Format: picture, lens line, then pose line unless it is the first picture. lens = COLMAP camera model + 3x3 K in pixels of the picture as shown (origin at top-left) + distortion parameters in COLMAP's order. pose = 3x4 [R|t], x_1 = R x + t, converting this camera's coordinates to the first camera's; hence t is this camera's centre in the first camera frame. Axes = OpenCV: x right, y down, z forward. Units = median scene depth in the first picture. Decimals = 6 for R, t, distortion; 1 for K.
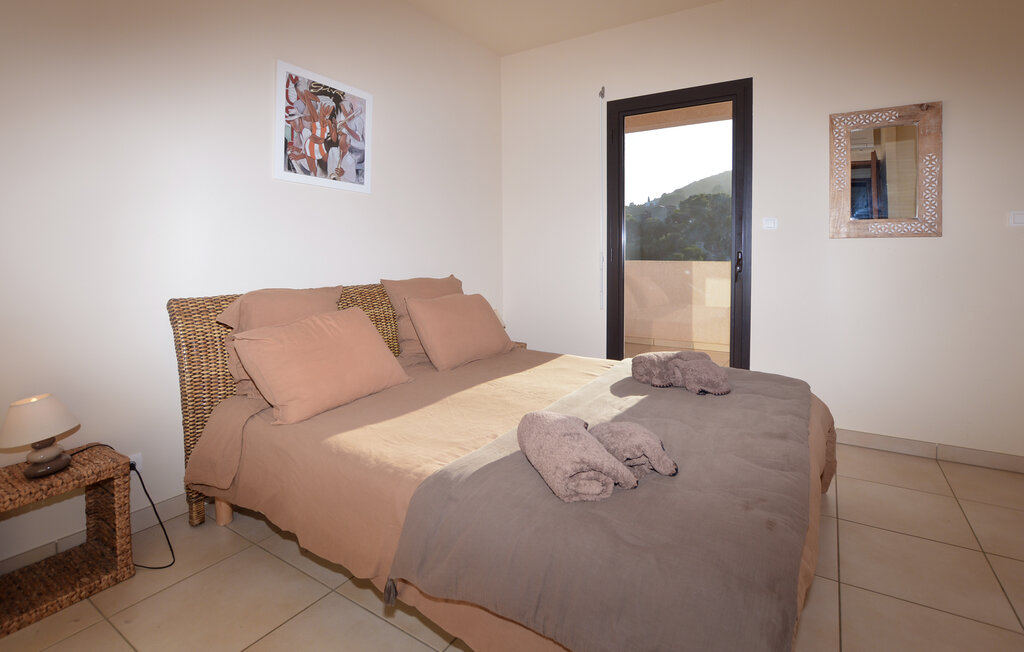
lens RADIAL K [[486.1, 0, 513.8], [0, 486.1, 259.4], [0, 0, 1]] dist [0.000447, -0.000085]
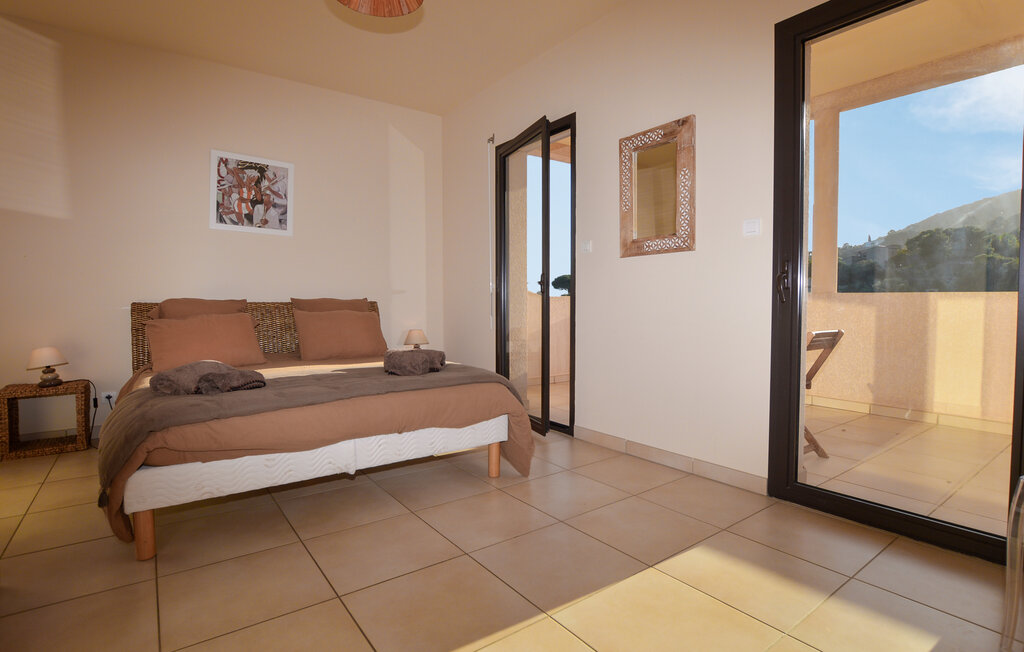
lens RADIAL K [[497.0, 0, 511.2], [0, 497.0, 314.6], [0, 0, 1]] dist [-0.003602, -0.000251]
pose [[0.929469, 0.009958, -0.368765, 0.874641], [-0.007334, 0.999937, 0.008516, 0.075430], [0.368827, -0.005210, 0.929484, -0.083092]]
